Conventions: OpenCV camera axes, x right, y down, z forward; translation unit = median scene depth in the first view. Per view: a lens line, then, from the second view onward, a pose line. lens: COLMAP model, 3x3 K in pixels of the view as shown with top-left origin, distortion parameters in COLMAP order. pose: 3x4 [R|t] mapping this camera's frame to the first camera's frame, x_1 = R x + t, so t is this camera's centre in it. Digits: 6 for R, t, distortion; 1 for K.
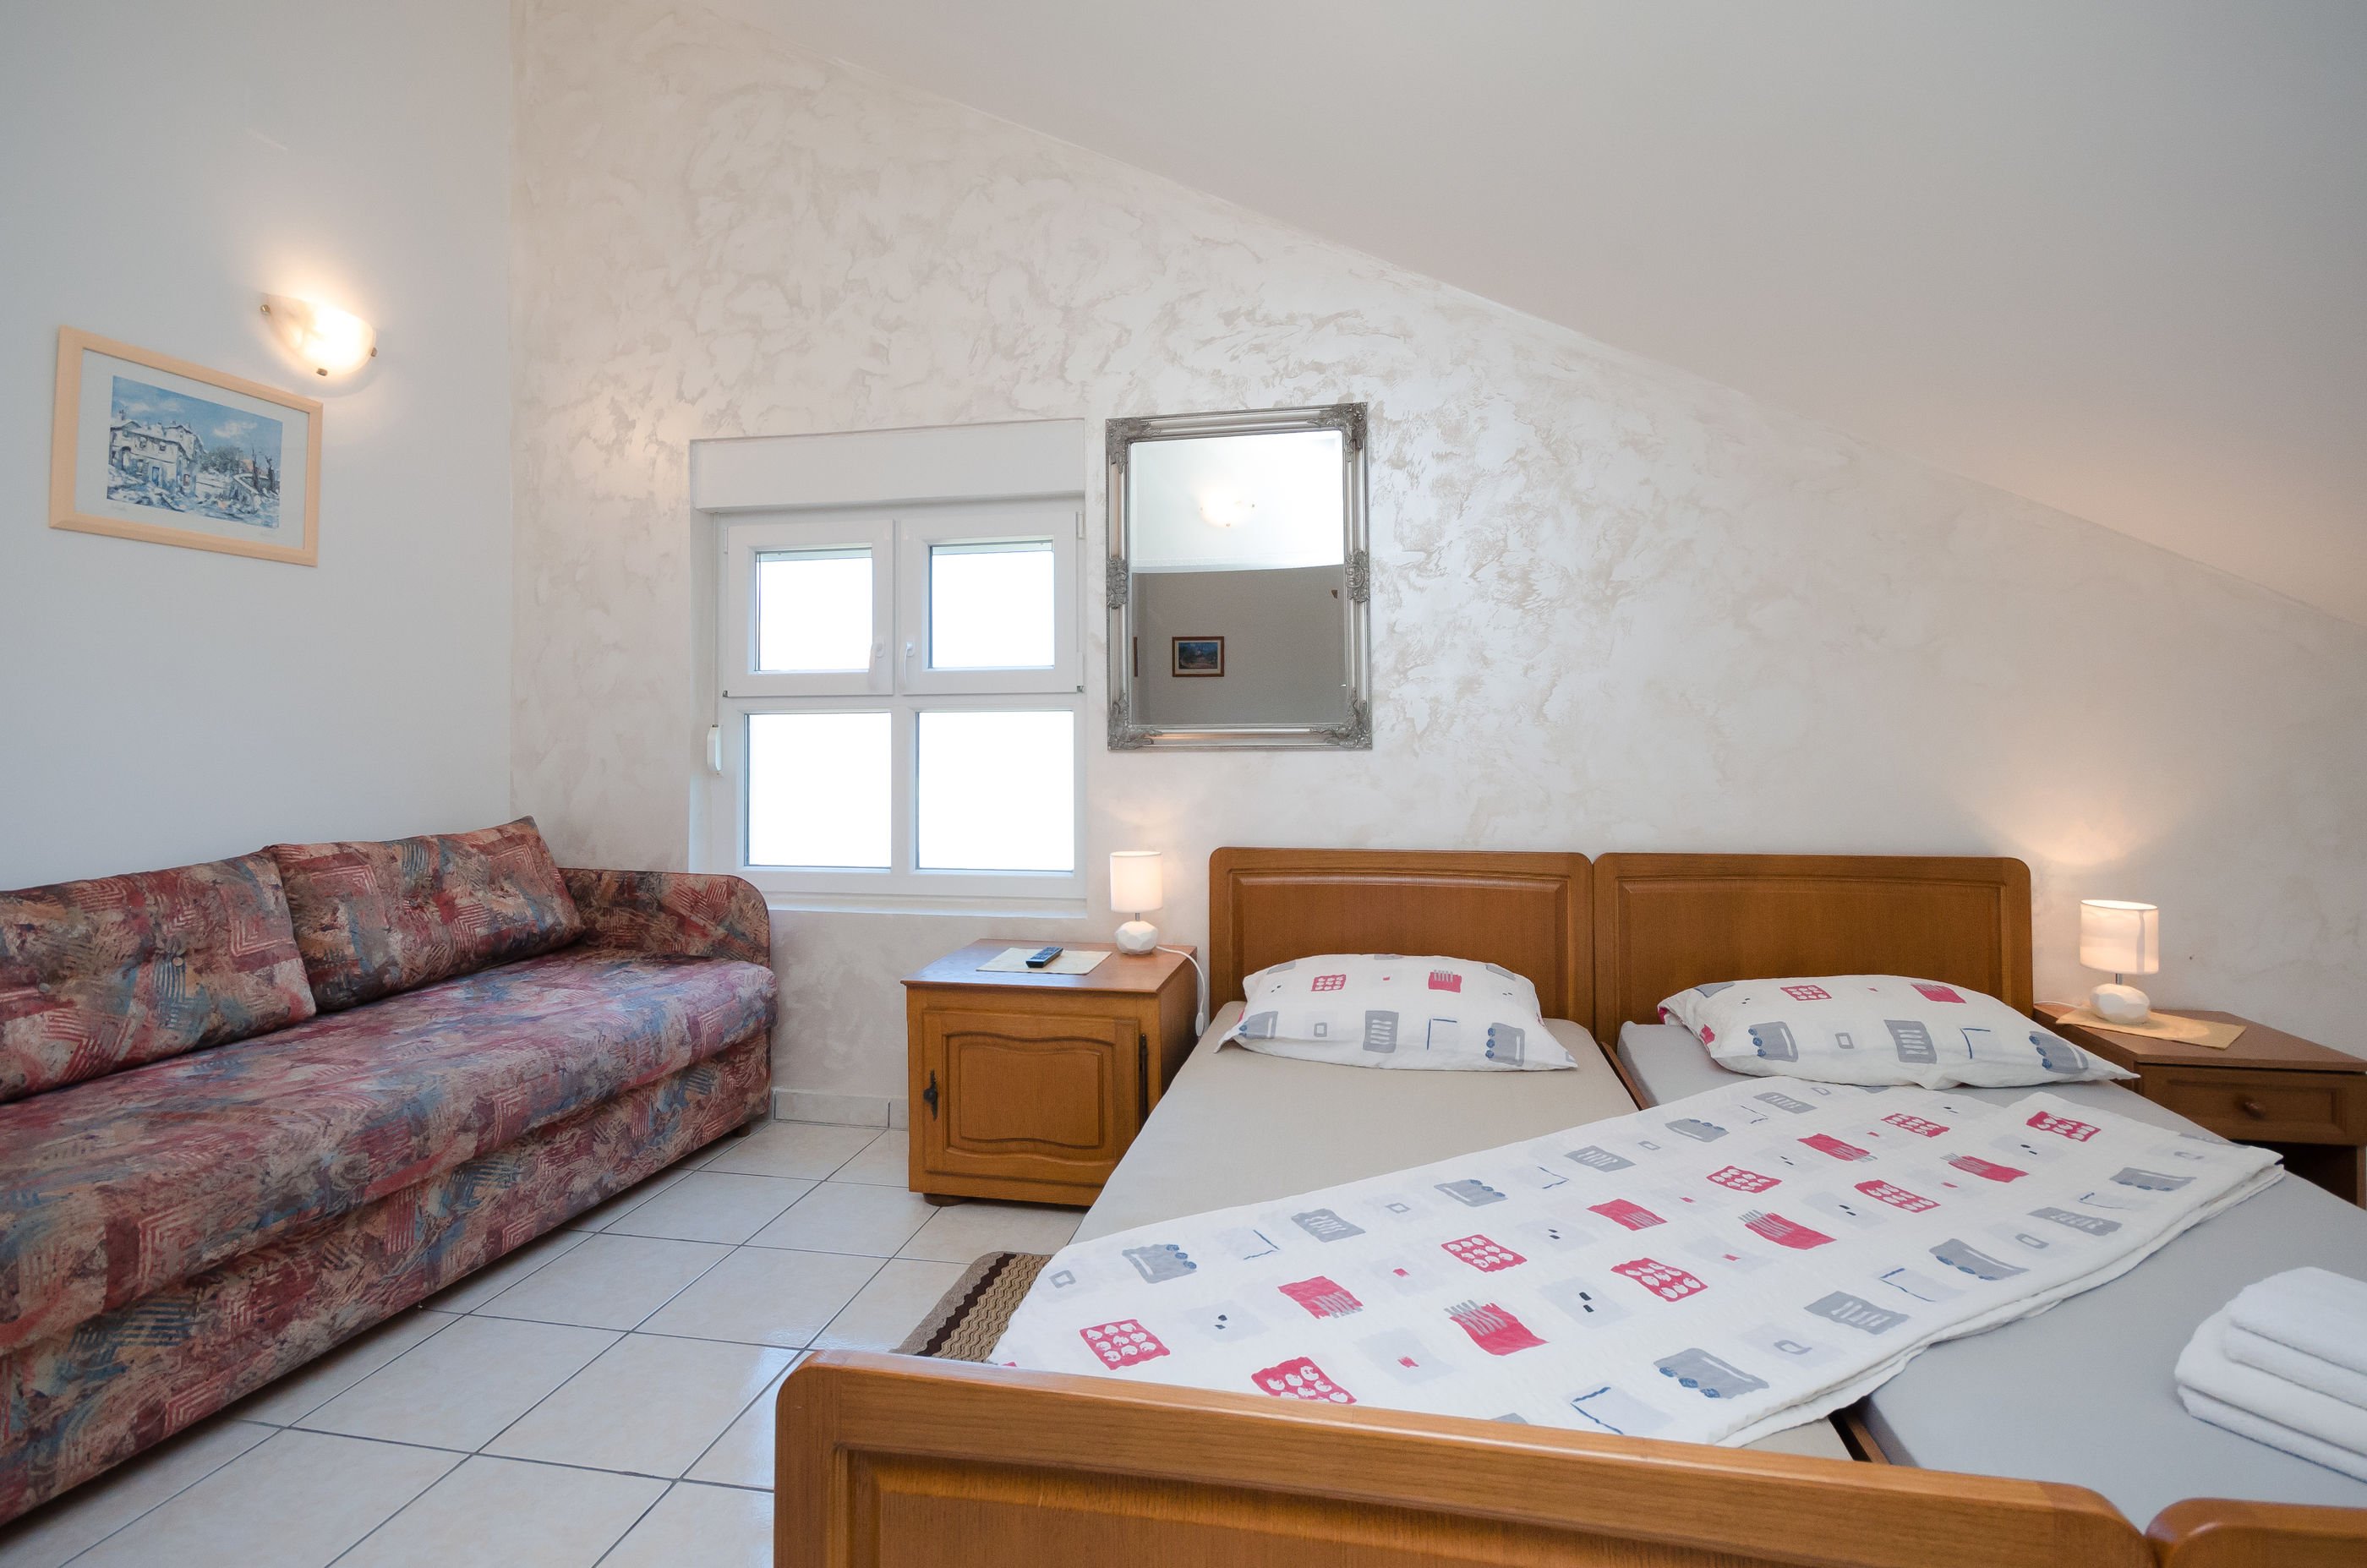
lens RADIAL K [[1089.3, 0, 1177.9], [0, 1089.3, 708.6], [0, 0, 1]] dist [-0.000841, -0.001530]
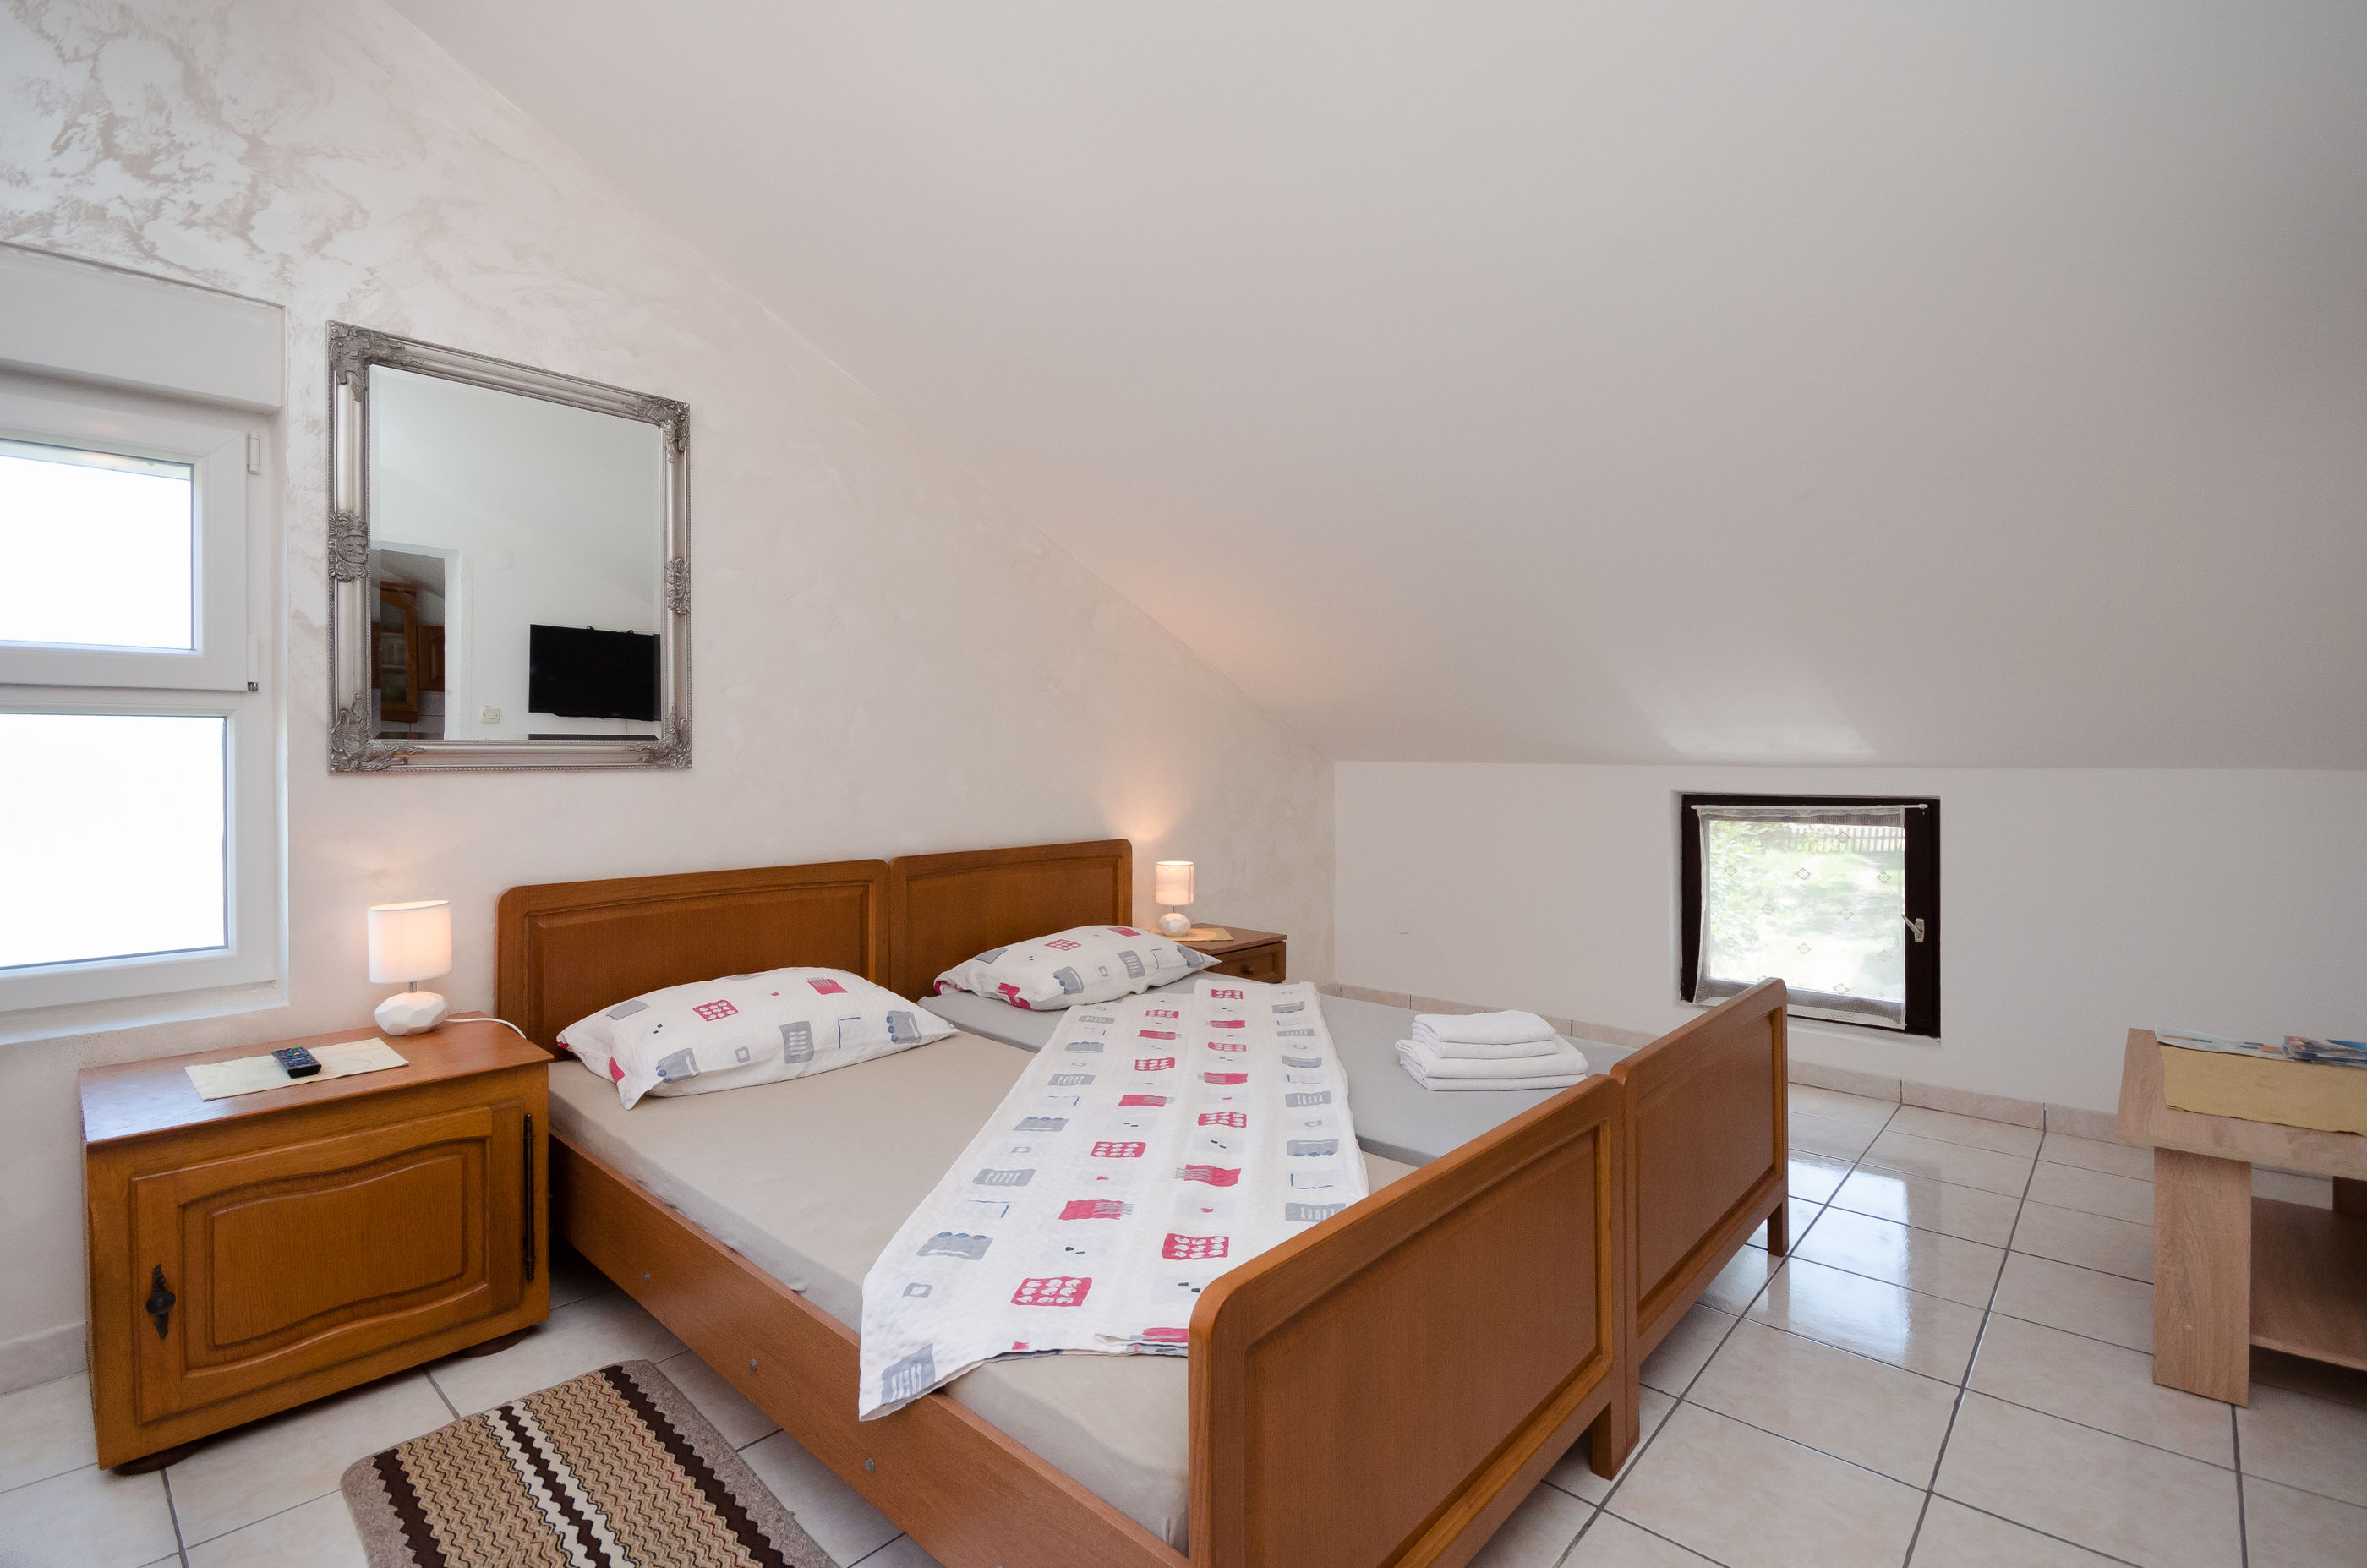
lens RADIAL K [[1089.3, 0, 1177.9], [0, 1089.3, 708.6], [0, 0, 1]] dist [-0.000841, -0.001530]
pose [[0.522553, 0.043699, 0.851486, -0.471594], [-0.022783, 0.999045, -0.037290, 0.013172], [-0.852302, 0.000087, 0.523050, 0.152704]]
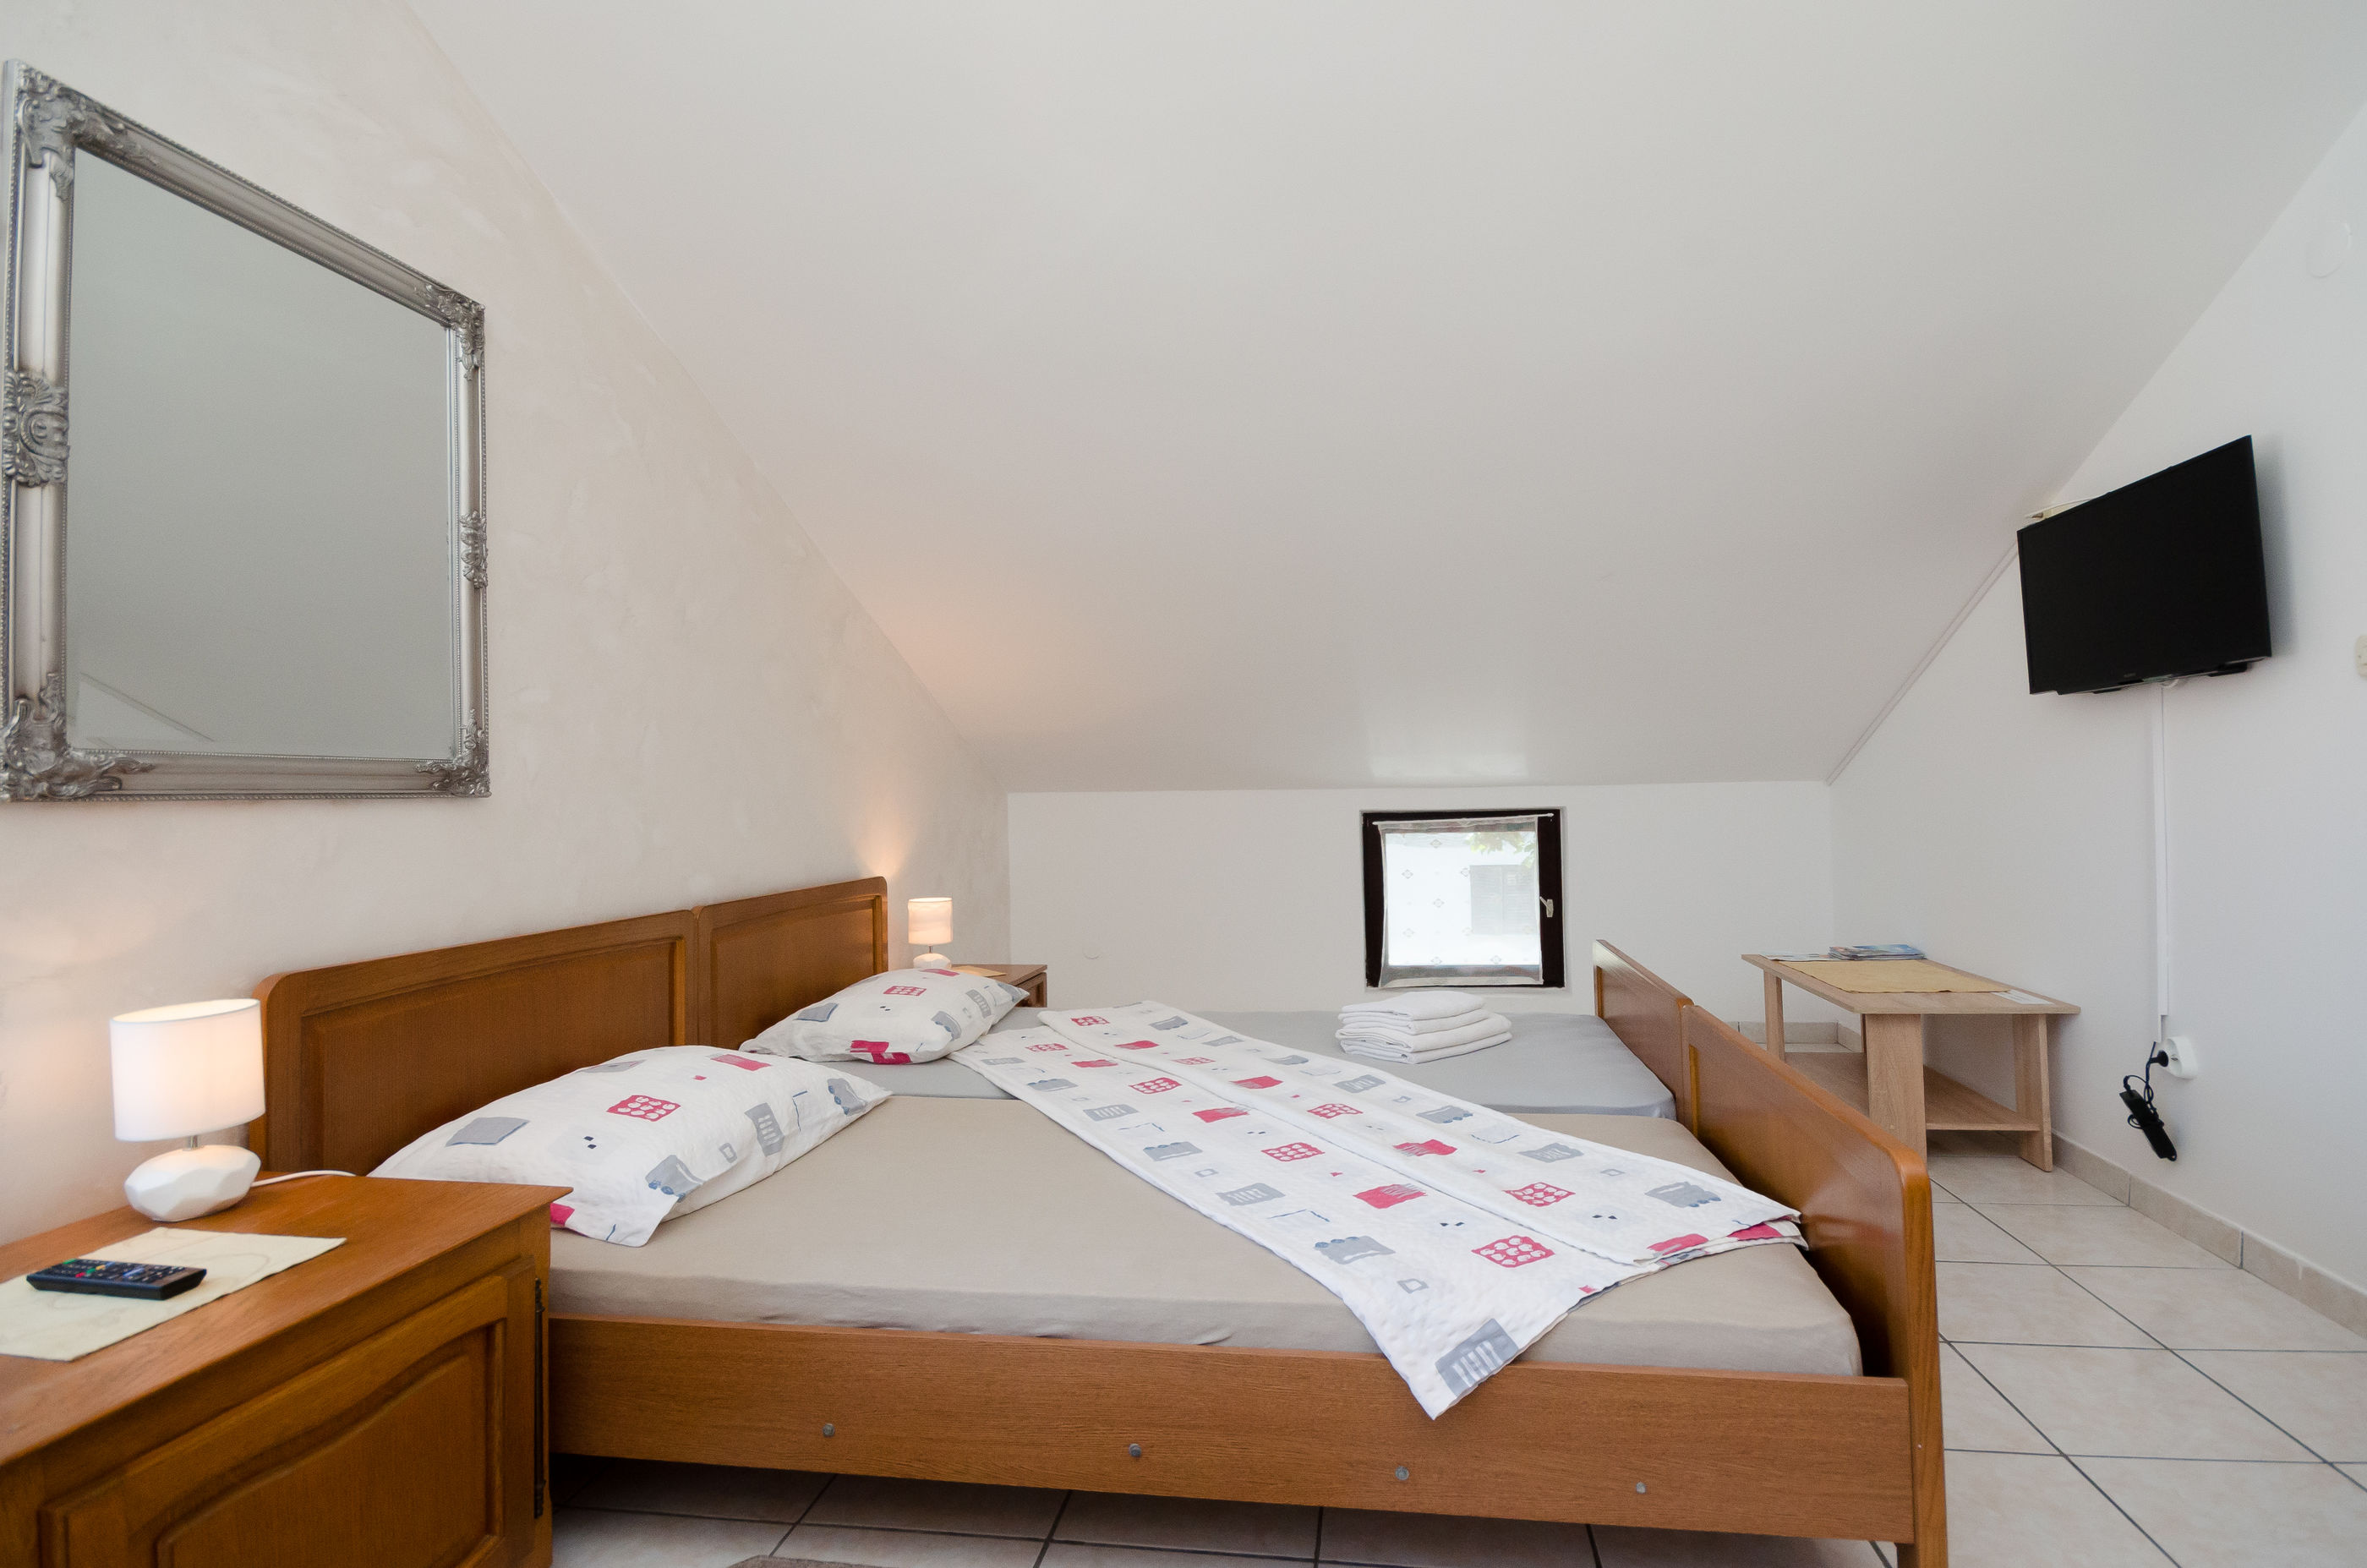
lens RADIAL K [[1090.6, 0, 1214.7], [0, 1090.6, 725.3], [0, 0, 1]] dist [-0.001144, -0.000453]
pose [[-0.027741, 0.070362, 0.997136, -0.624989], [-0.007503, 0.997477, -0.070595, 0.045344], [-0.999587, -0.009440, -0.027143, 0.662044]]
